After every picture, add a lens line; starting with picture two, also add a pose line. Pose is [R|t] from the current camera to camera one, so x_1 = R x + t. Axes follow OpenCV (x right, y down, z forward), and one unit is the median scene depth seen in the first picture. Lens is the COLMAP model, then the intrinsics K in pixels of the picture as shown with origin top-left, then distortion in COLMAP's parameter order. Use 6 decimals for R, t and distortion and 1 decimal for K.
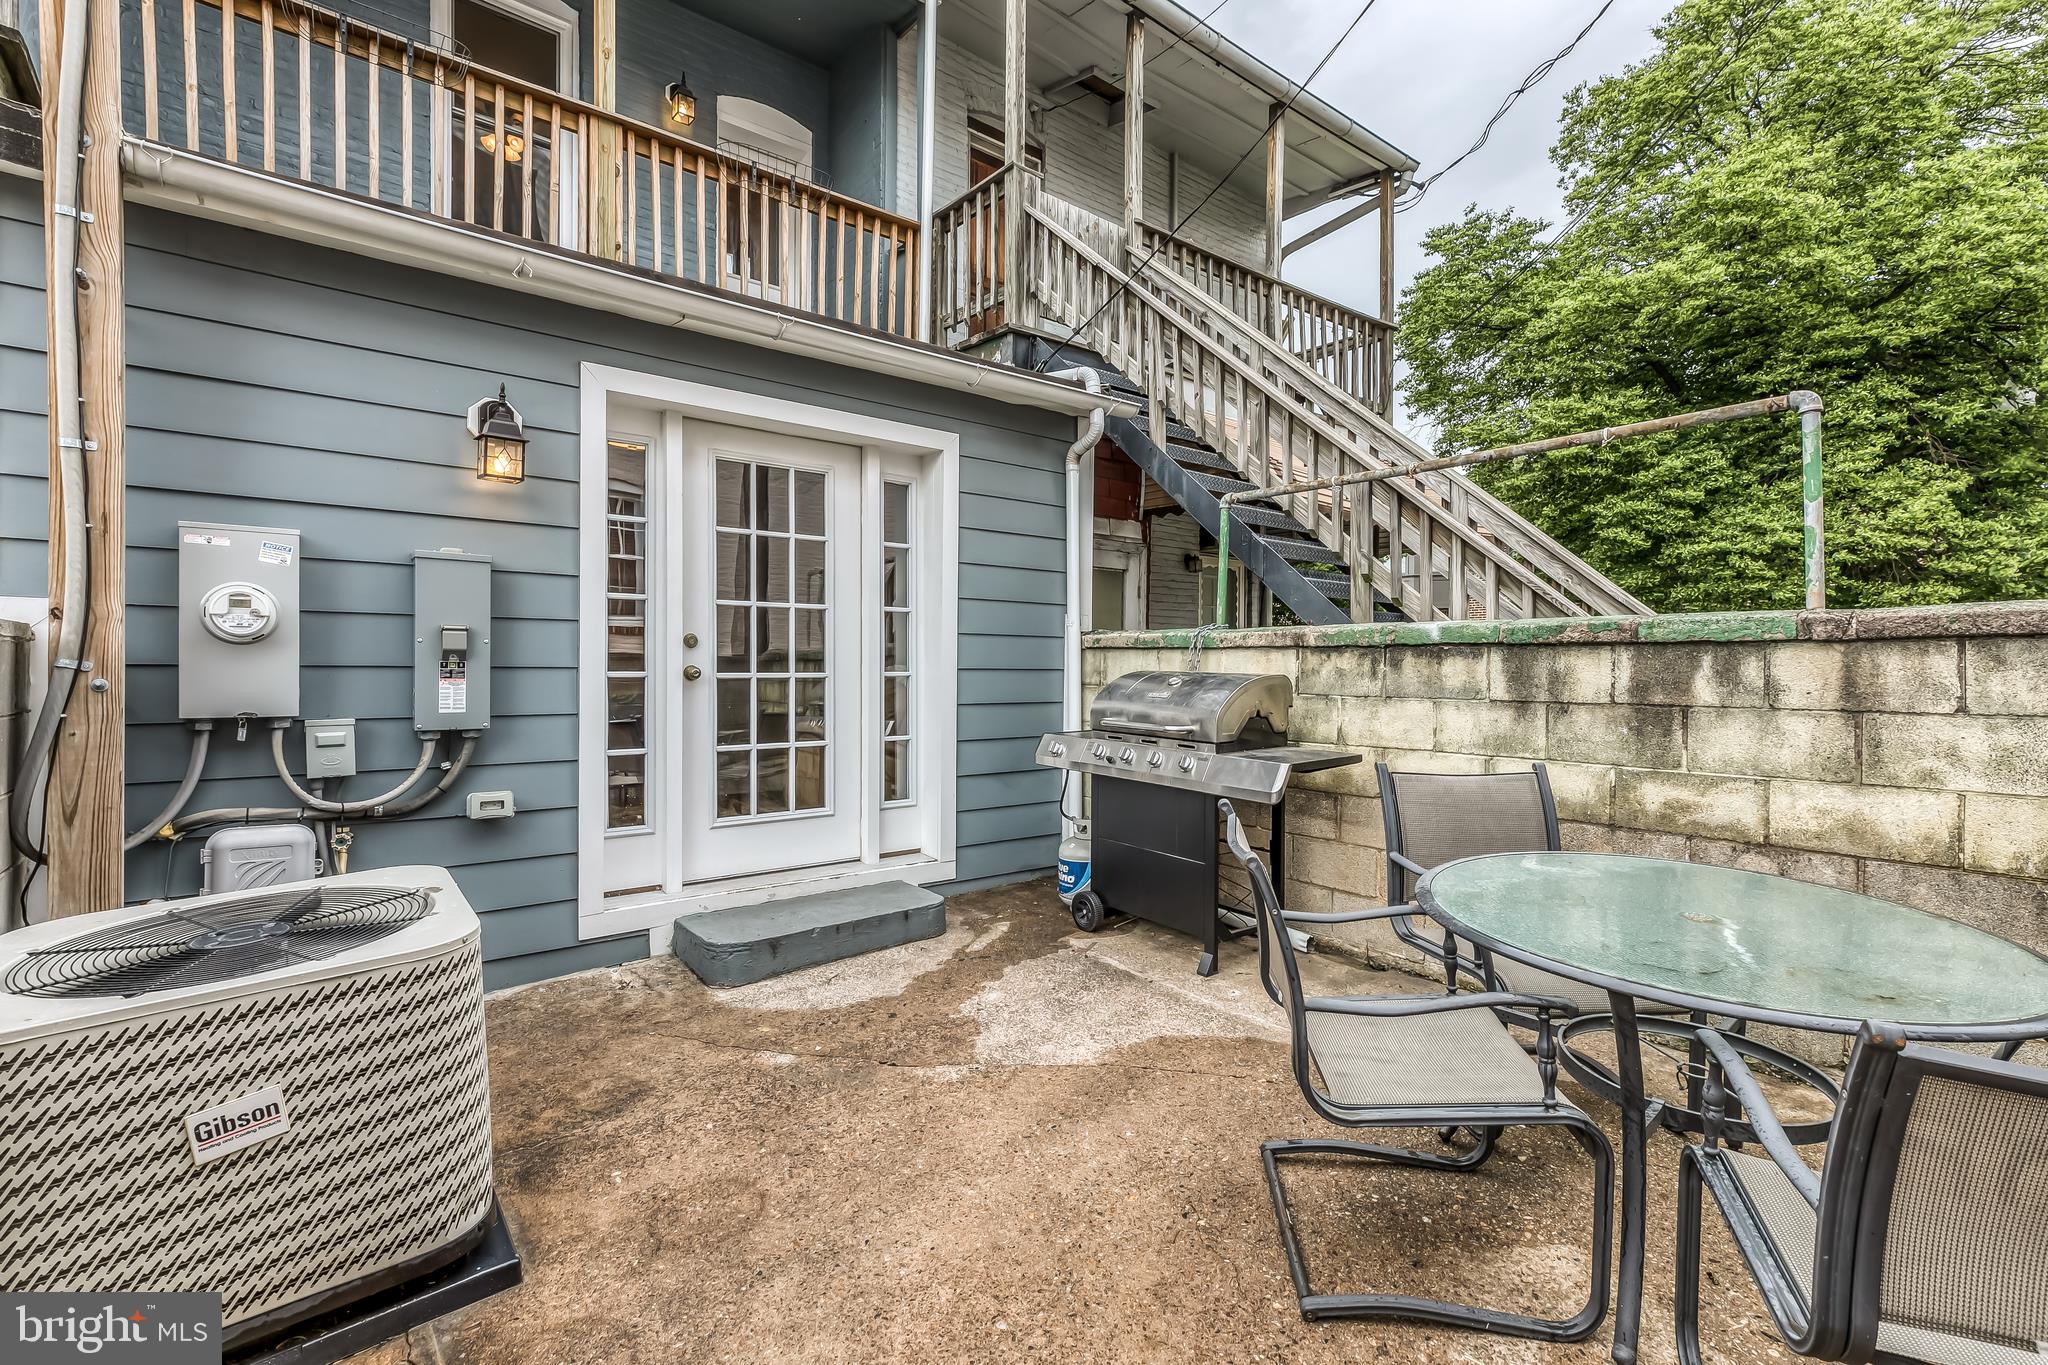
lens RADIAL K [[924.9, 0, 1020.3], [0, 924.9, 682.1], [0, 0, 1]] dist [0.007219, 0.000093]
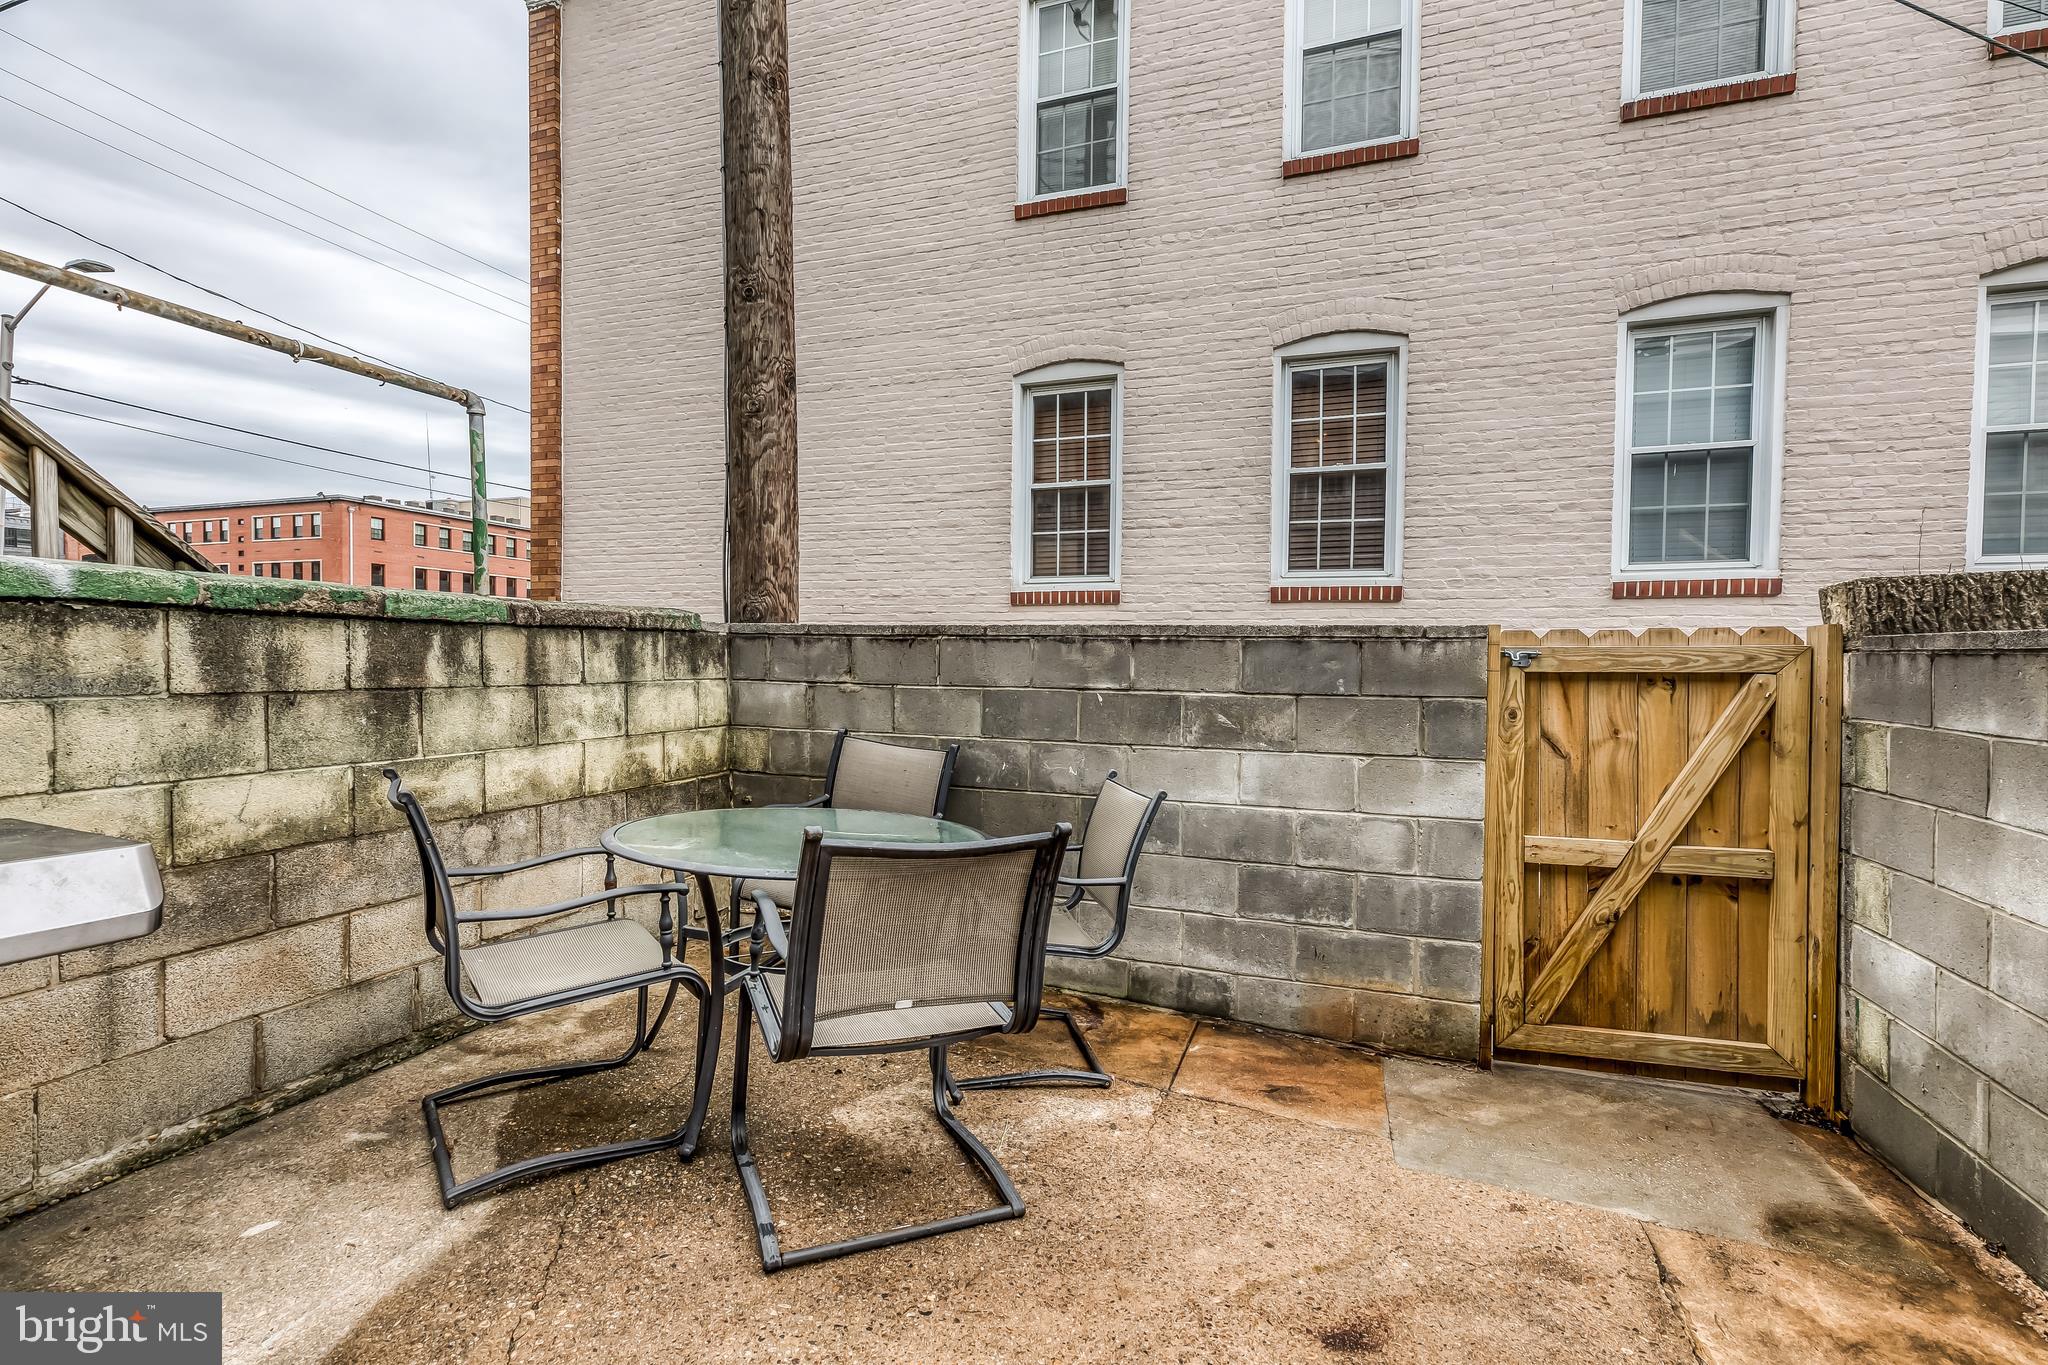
lens RADIAL K [[924.9, 0, 1011.4], [0, 924.9, 683.6], [0, 0, 1]] dist [0.007219, 0.000093]
pose [[-0.524314, -0.031392, 0.850946, -0.387766], [-0.000357, 0.999328, 0.036646, -0.013178], [-0.851525, 0.018910, -0.523973, 0.960879]]
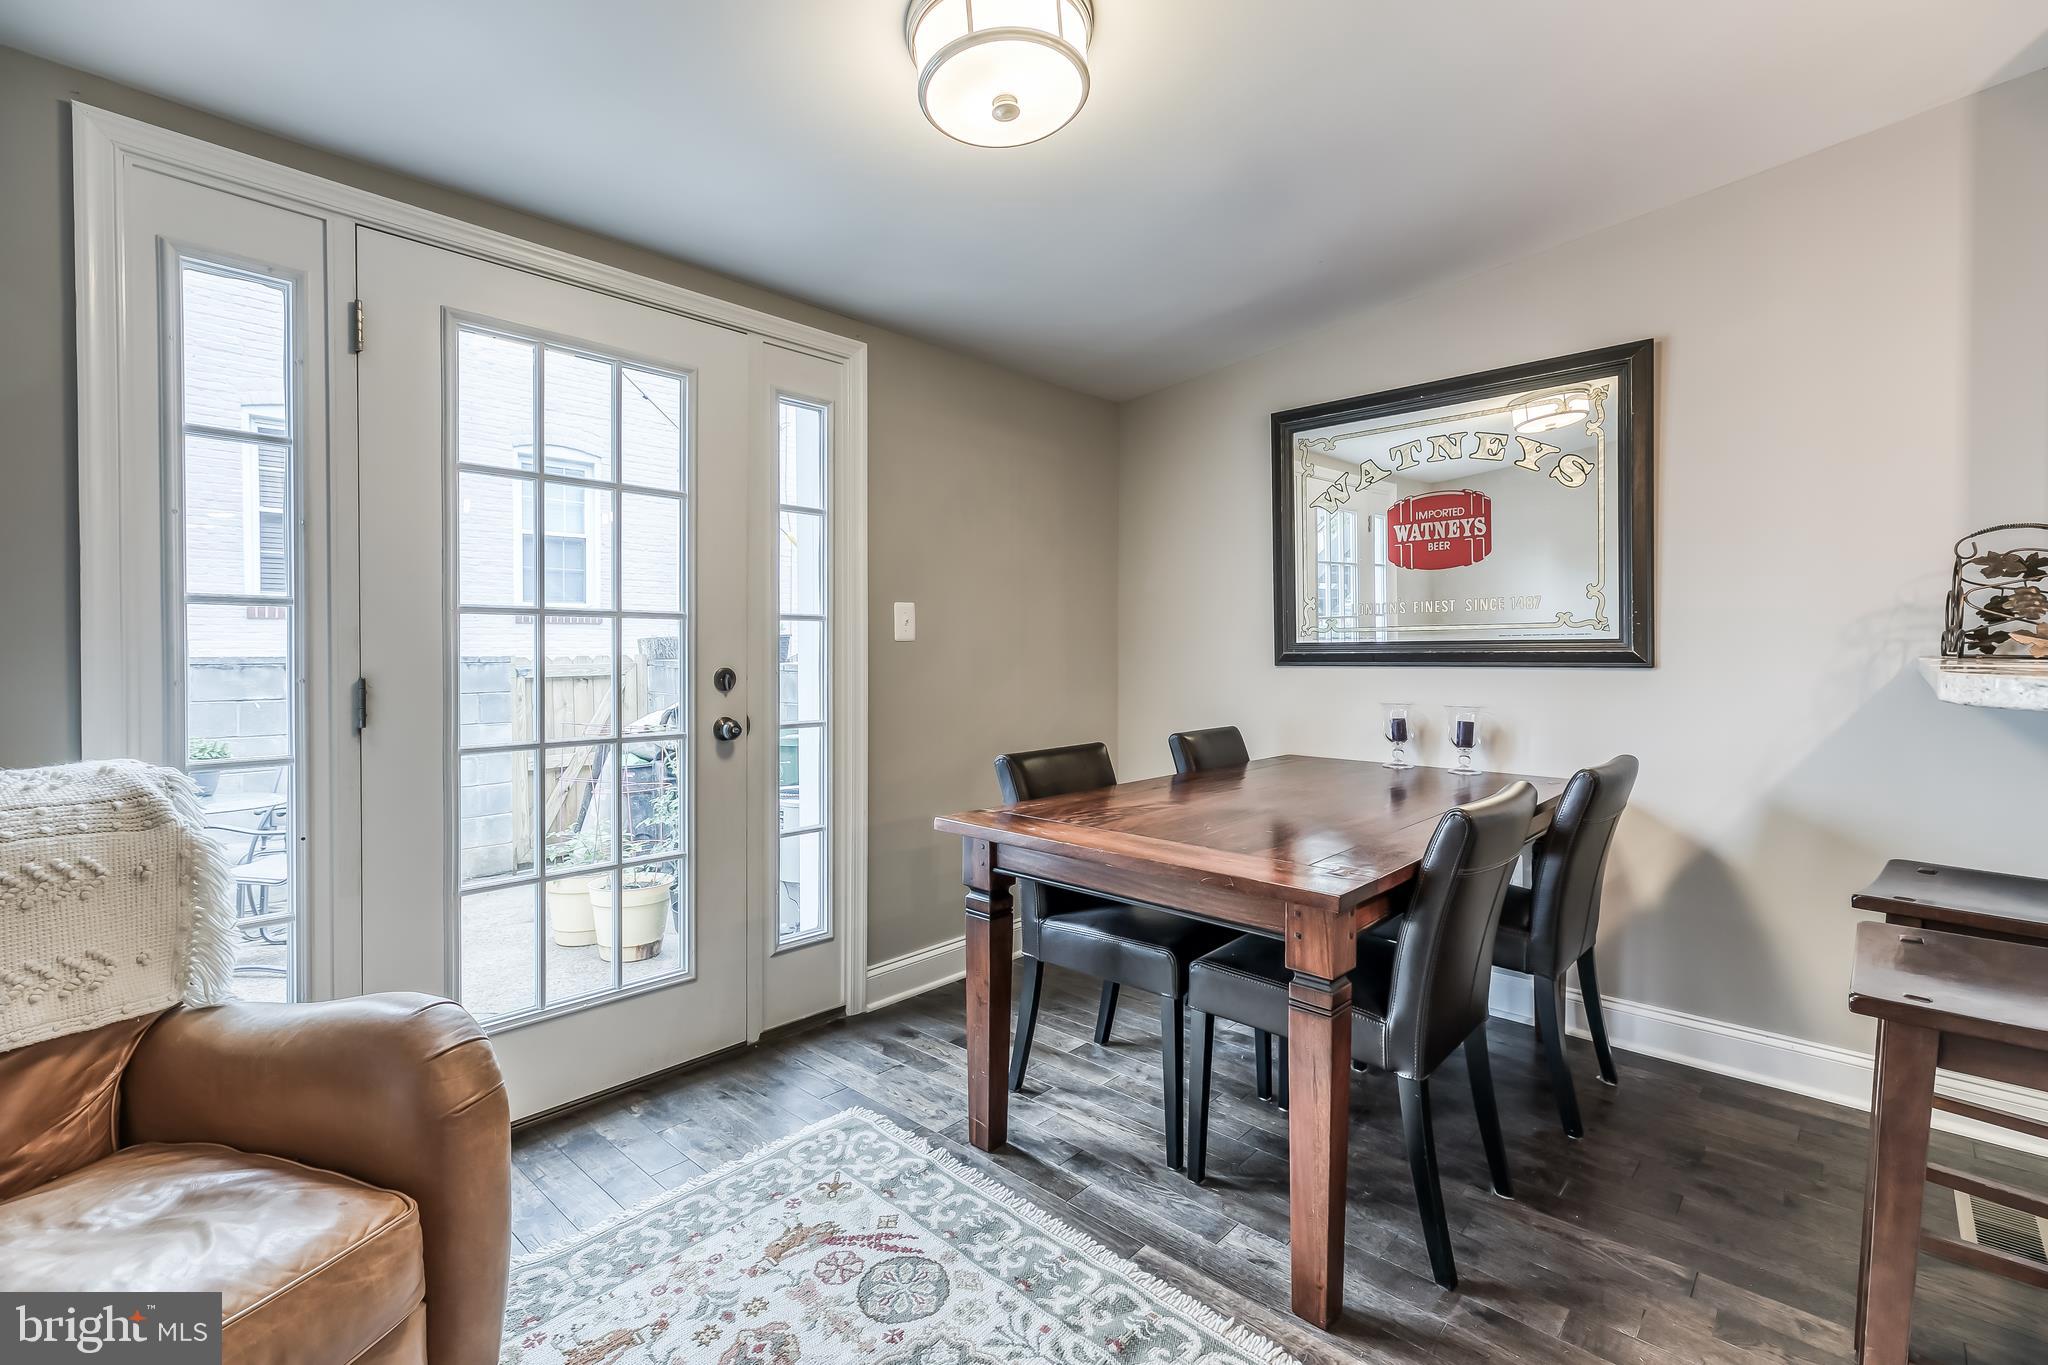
lens RADIAL K [[924.9, 0, 1023.3], [0, 924.9, 662.3], [0, 0, 1]] dist [0.007219, 0.000093]
pose [[-0.990159, 0.000288, -0.139945, -0.533898], [-0.004668, 0.999374, 0.035080, -0.065075], [0.139868, 0.035388, -0.989538, 1.671862]]
